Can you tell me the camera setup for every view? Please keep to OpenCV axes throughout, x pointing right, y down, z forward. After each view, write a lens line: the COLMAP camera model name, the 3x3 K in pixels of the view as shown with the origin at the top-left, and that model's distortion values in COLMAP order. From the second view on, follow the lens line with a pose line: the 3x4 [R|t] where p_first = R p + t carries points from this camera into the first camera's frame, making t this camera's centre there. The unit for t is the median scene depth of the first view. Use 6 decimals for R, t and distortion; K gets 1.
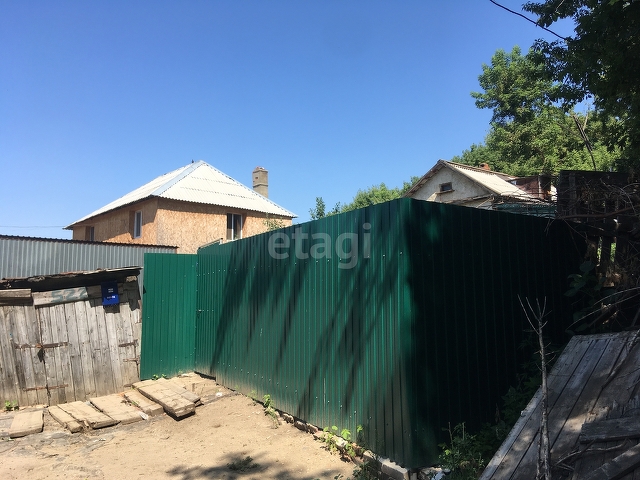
lens RADIAL K [[534.9, 0, 320.0], [0, 534.9, 240.0], [0, 0, 1]] dist [0.117257, -0.172196]
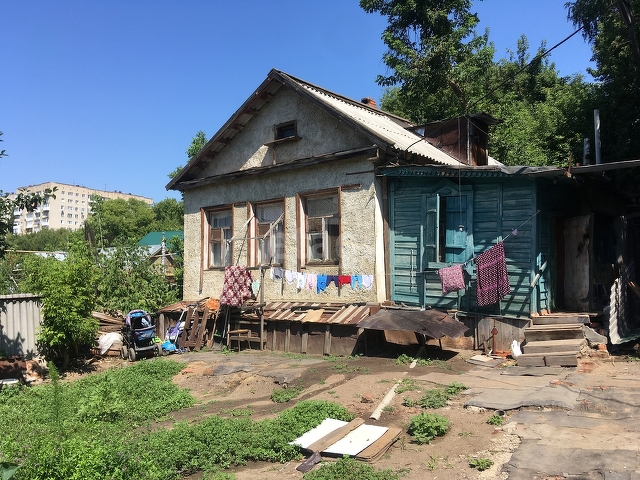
lens RADIAL K [[534.9, 0, 320.0], [0, 534.9, 240.0], [0, 0, 1]] dist [0.117257, -0.172196]
pose [[0.984786, 0.010281, 0.173470, 0.296975], [-0.017601, 0.999016, 0.040709, -0.035788], [-0.172880, -0.043143, 0.983997, 0.855910]]
